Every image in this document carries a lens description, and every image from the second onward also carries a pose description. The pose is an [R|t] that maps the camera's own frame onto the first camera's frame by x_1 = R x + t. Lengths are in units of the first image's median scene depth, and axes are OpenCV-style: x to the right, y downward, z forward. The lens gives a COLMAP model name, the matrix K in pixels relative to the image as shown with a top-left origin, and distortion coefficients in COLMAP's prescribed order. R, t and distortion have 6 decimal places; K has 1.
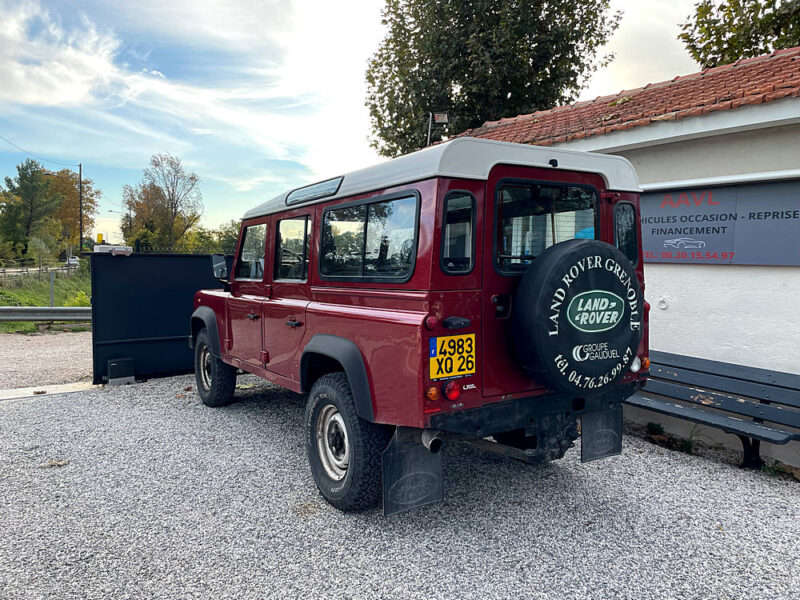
lens RADIAL K [[602.8, 0, 400.0], [0, 602.8, 300.0], [0, 0, 1]] dist [0.114280, -0.145783]
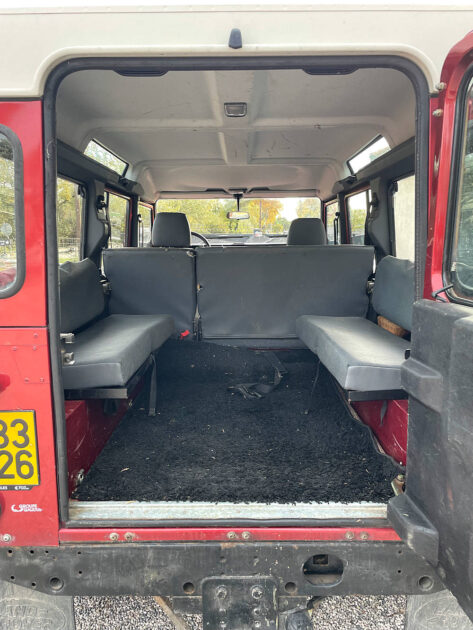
lens RADIAL K [[474.7, 0, 236.5], [0, 474.7, 315.0], [0, 0, 1]] dist [0.114280, -0.145783]
pose [[0.837539, 0.088361, -0.539186, 0.464497], [-0.031862, 0.993056, 0.113248, -0.075057], [0.545448, -0.077670, 0.834538, 0.731529]]
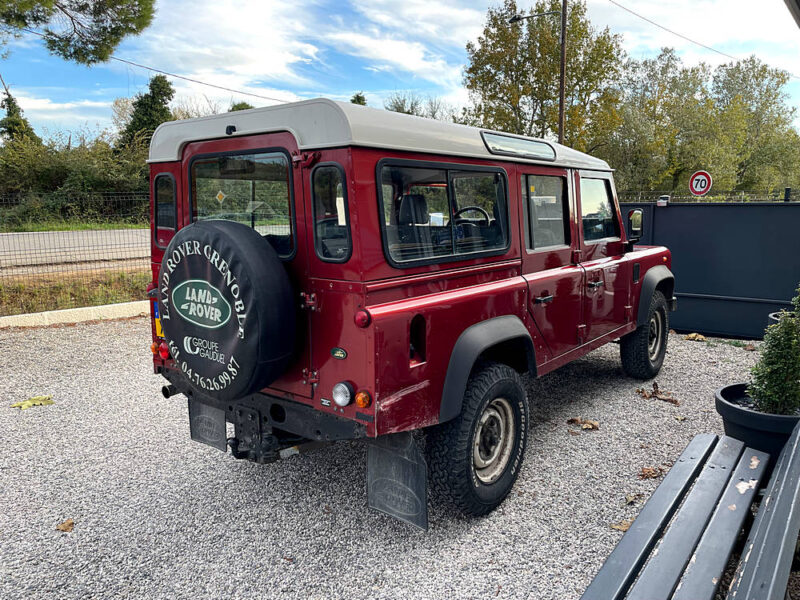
lens RADIAL K [[606.4, 0, 397.8], [0, 606.4, 296.8], [0, 0, 1]] dist [0.088593, -0.110674]
pose [[0.321116, 0.148087, -0.935390, 1.221050], [-0.048454, 0.988974, 0.139936, -0.126986], [0.945800, 0.000388, 0.324750, 0.972760]]
